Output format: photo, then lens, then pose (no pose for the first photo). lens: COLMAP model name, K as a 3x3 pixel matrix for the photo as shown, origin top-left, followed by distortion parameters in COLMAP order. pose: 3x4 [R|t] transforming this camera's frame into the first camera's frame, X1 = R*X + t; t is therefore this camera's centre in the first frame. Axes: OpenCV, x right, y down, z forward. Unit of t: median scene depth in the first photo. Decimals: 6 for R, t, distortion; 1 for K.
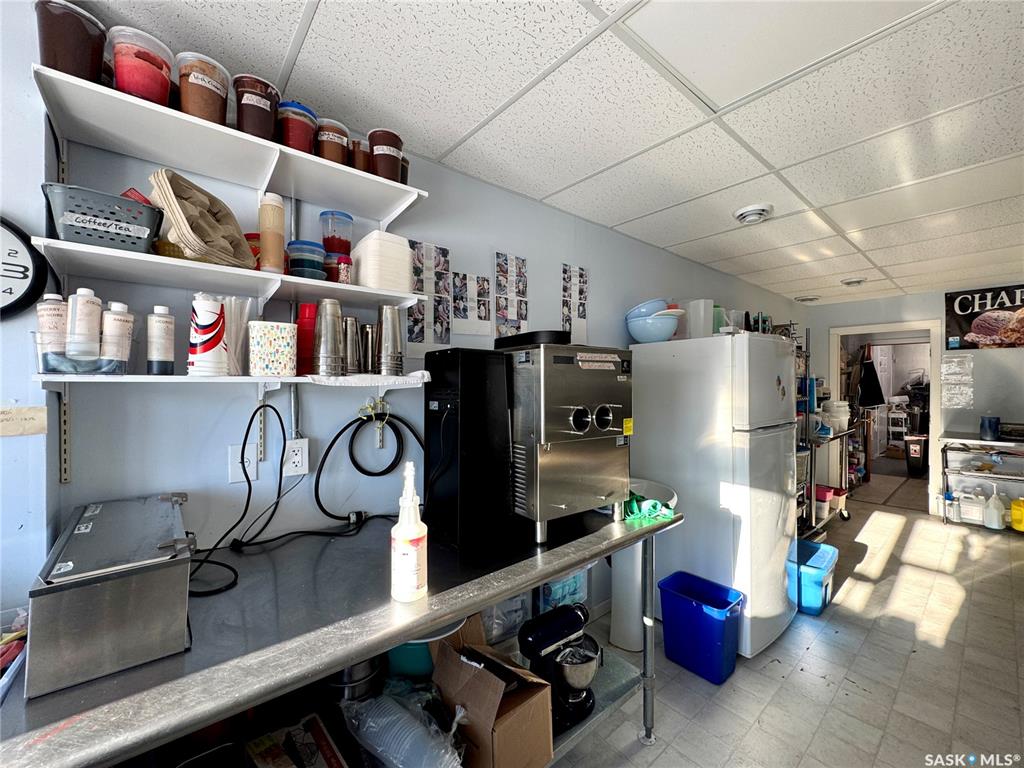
lens RADIAL K [[411.3, 0, 512.4], [0, 411.3, 384.2], [0, 0, 1]] dist [-0.000336, -0.000066]
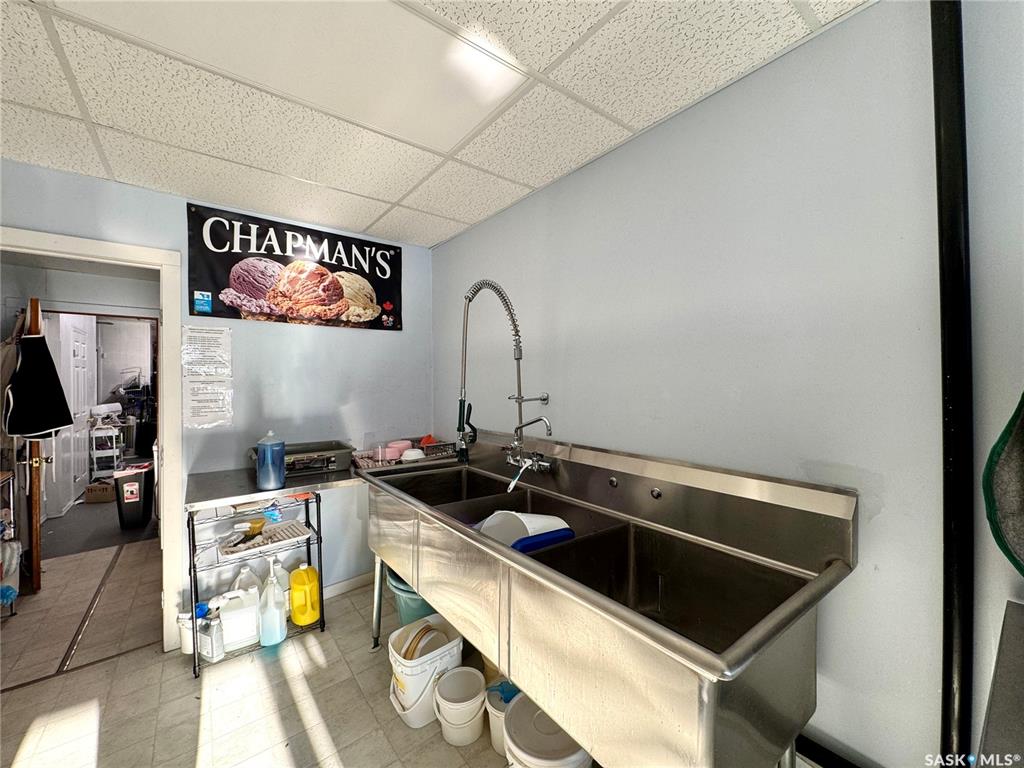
lens RADIAL K [[411.3, 0, 512.3], [0, 411.3, 386.4], [0, 0, 1]] dist [-0.000336, -0.000066]
pose [[0.045551, -0.003266, 0.998957, 0.567015], [0.009278, 0.999953, 0.002847, 0.008095], [-0.998919, 0.009139, 0.045579, 0.581968]]
